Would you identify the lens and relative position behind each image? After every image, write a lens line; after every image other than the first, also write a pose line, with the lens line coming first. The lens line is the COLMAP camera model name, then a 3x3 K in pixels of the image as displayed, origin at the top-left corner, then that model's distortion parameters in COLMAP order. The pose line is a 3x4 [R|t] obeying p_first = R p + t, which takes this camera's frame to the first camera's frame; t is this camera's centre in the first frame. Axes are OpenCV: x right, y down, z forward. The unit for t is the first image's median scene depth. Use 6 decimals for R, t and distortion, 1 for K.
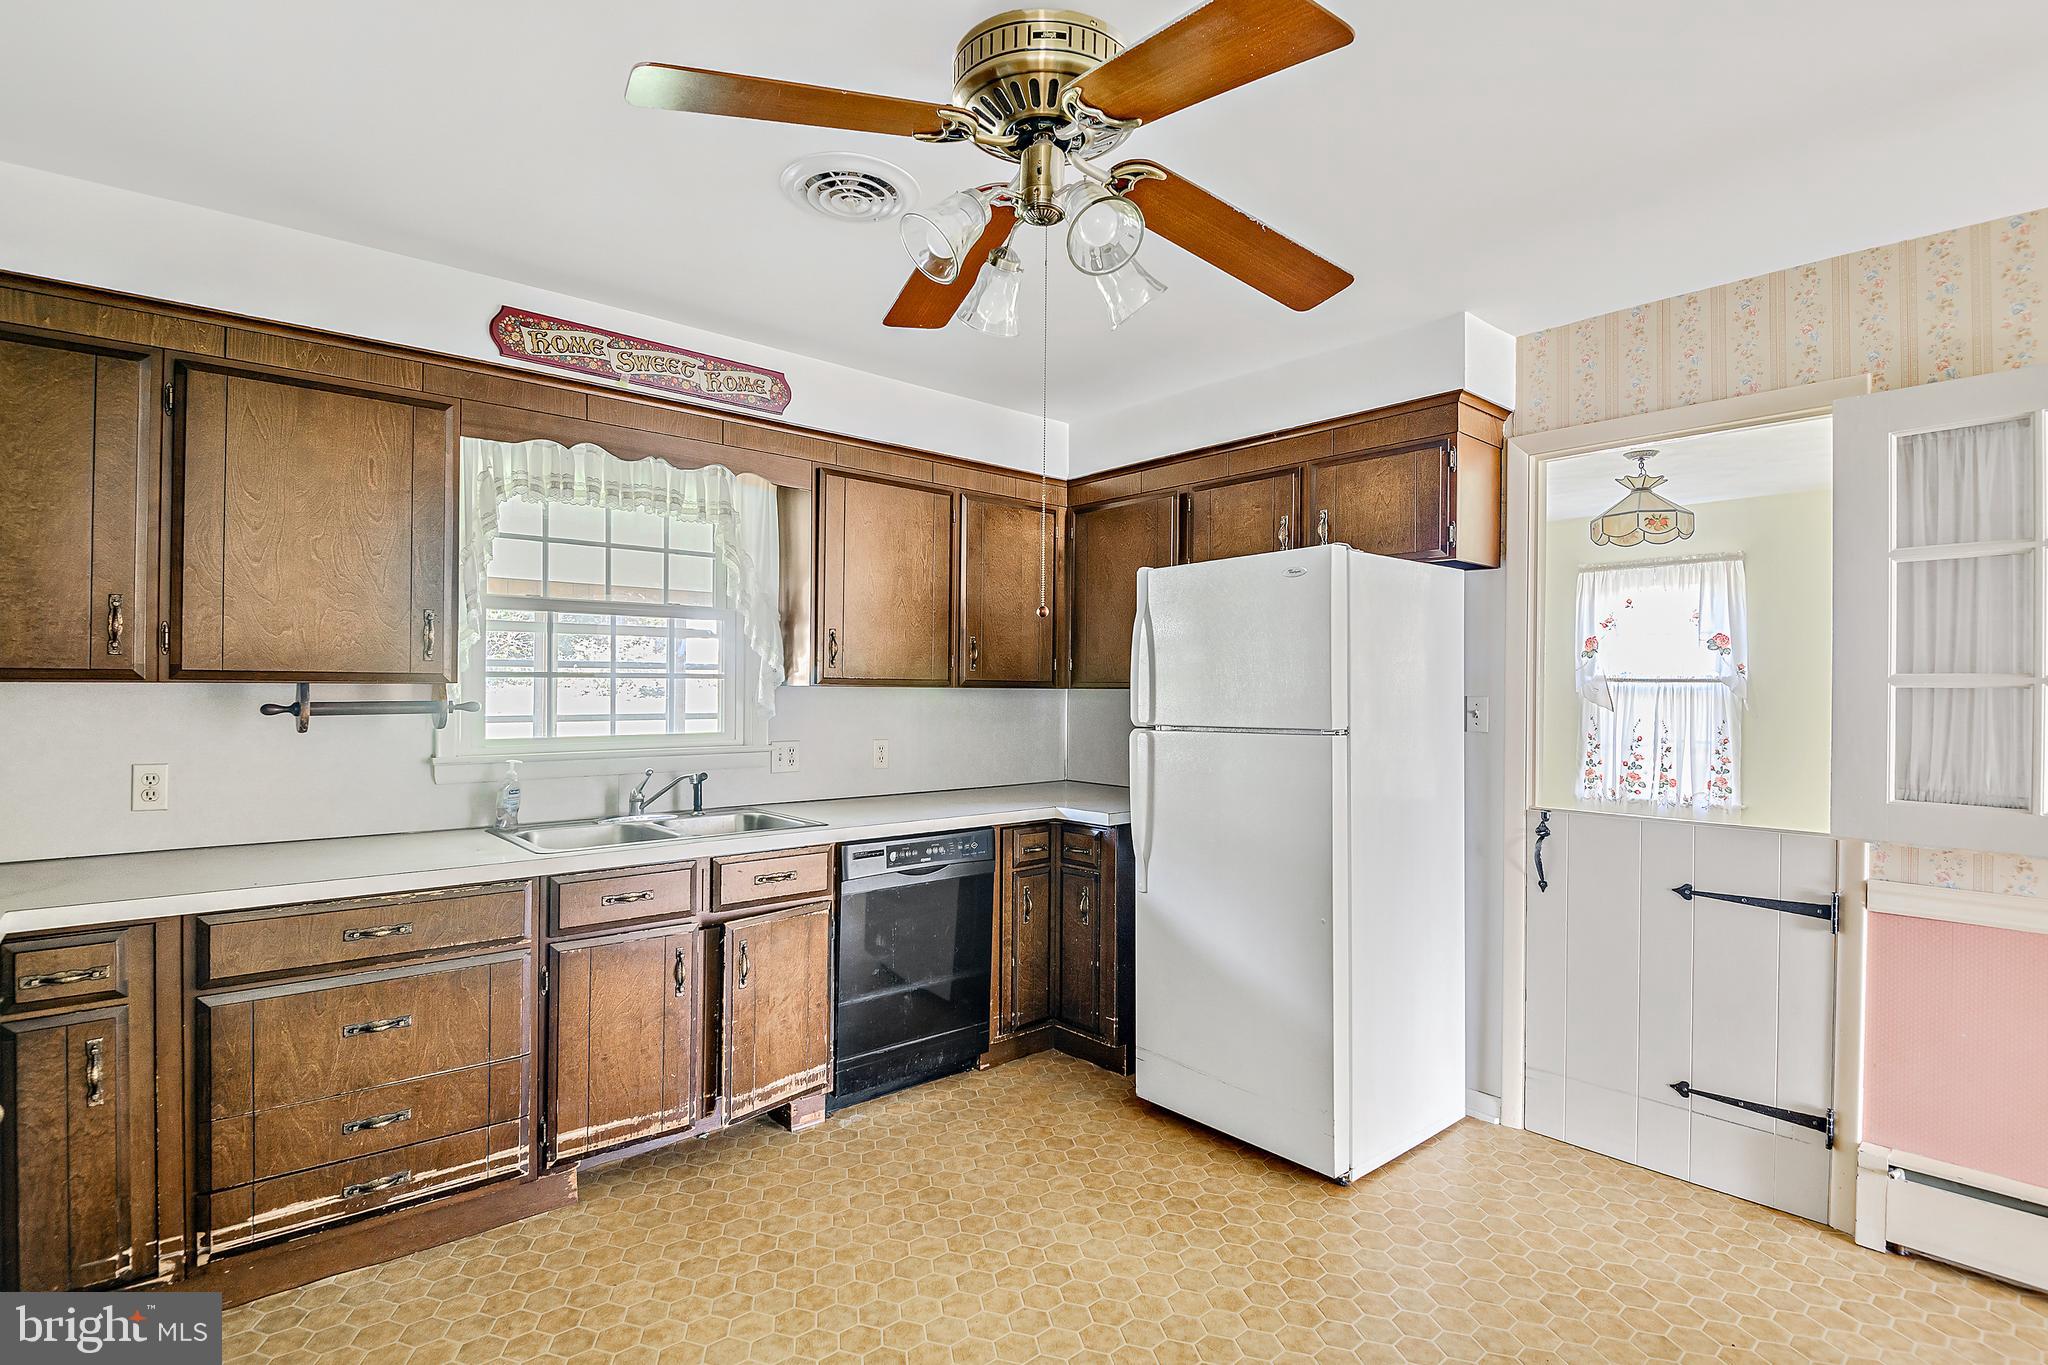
lens RADIAL K [[993.4, 0, 1024.0], [0, 993.4, 682.5], [0, 0, 1]] dist [0.001760, -0.014761]
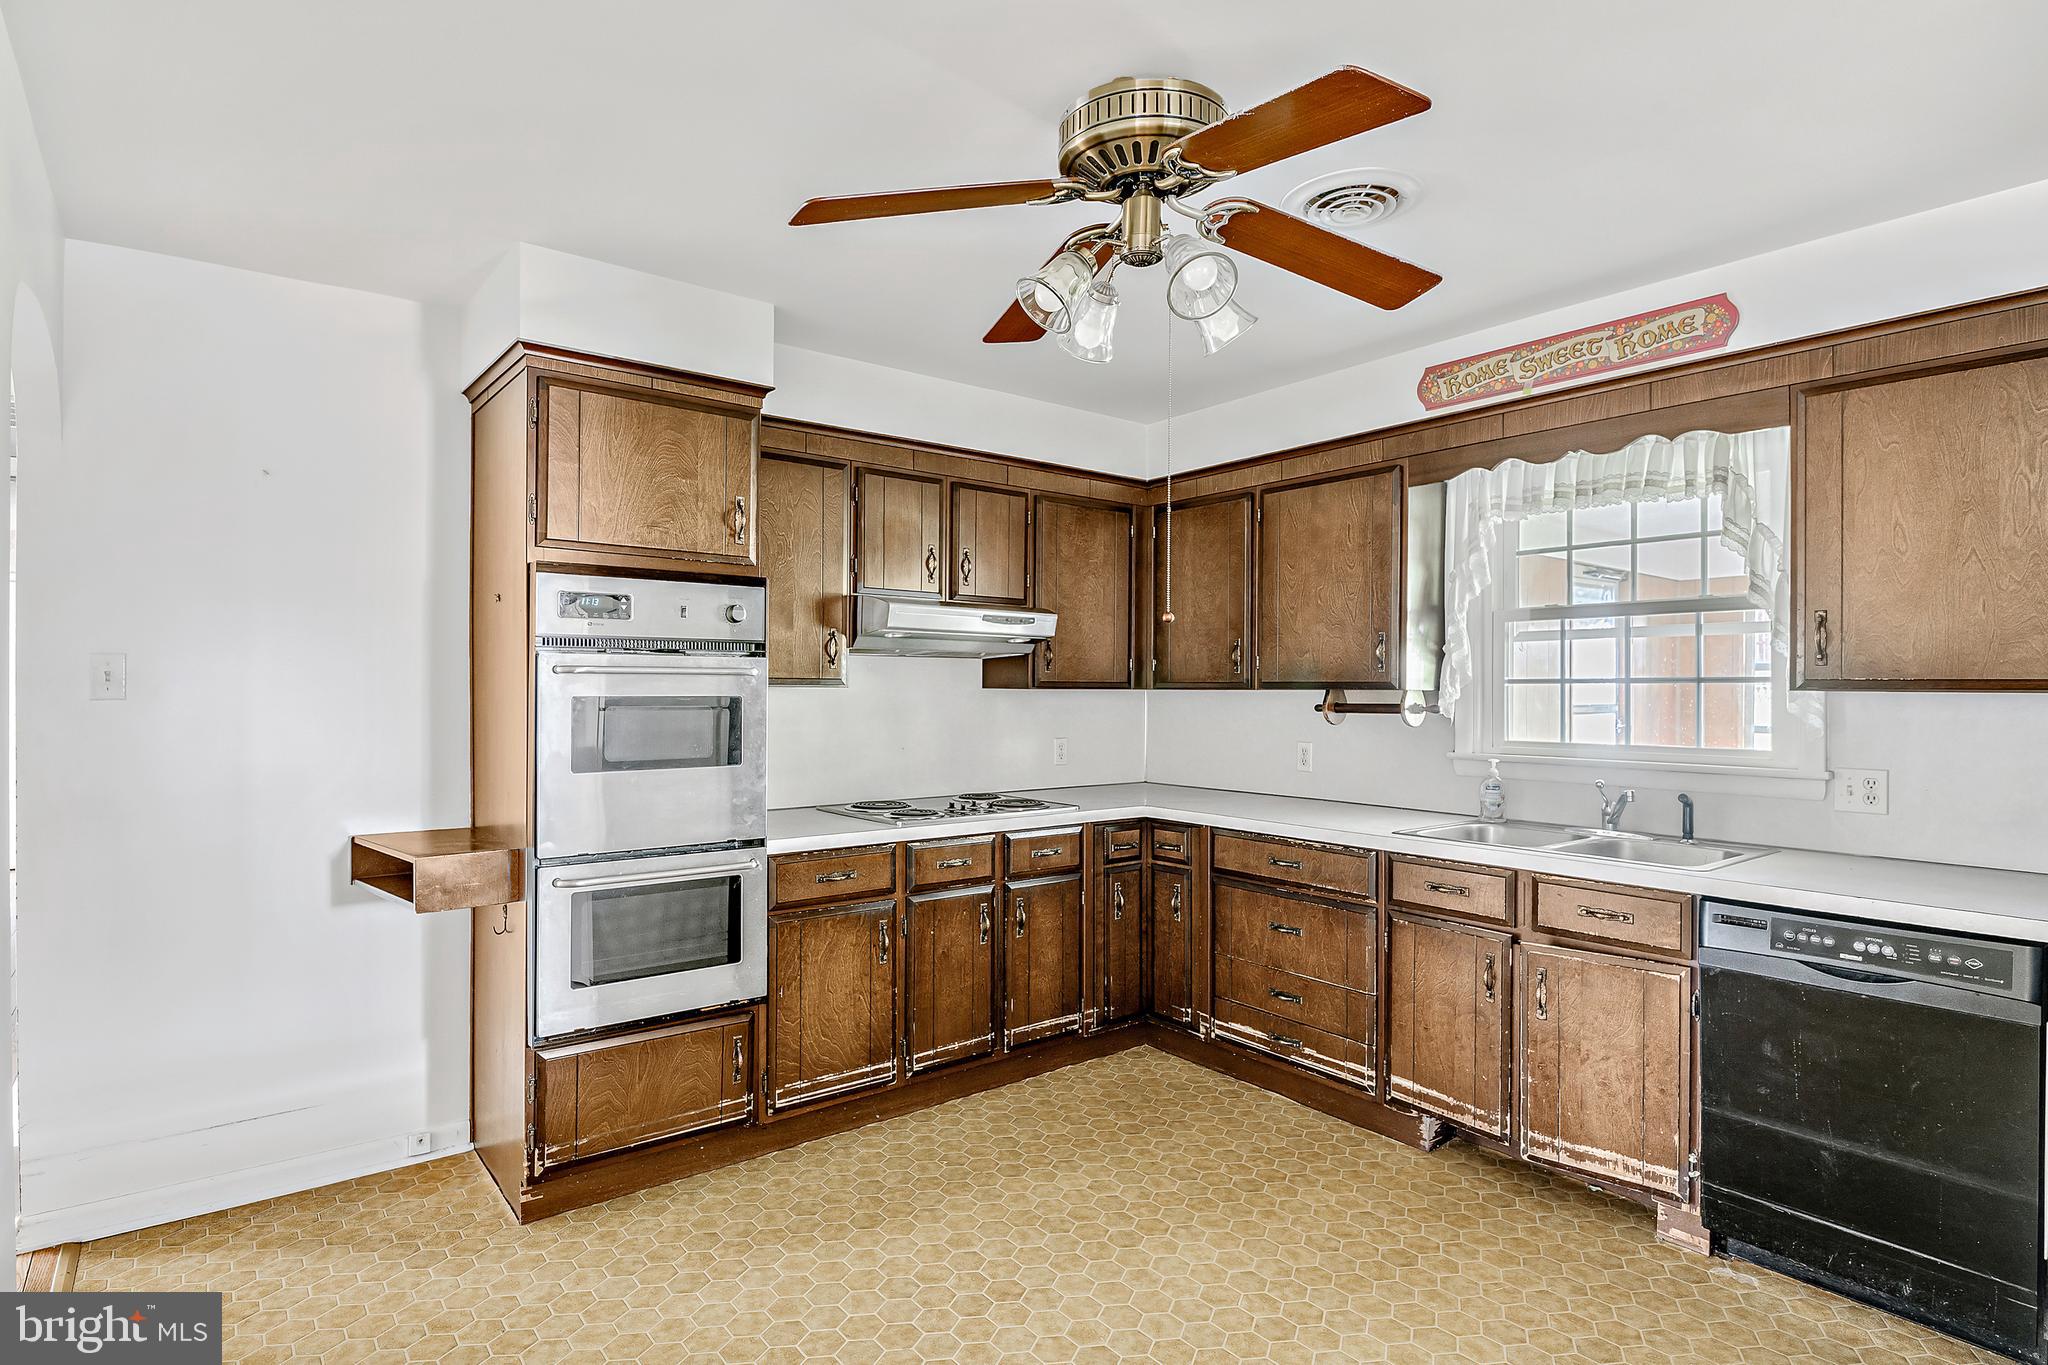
lens RADIAL K [[1082.6, 0, 1024.0], [0, 1082.6, 682.5], [0, 0, 1]] dist [0.003305, -0.011955]
pose [[-0.074297, -0.011941, -0.997165, 0.757827], [0.001298, 0.999926, -0.012071, 0.007358], [0.997235, -0.002191, -0.074276, 0.597429]]
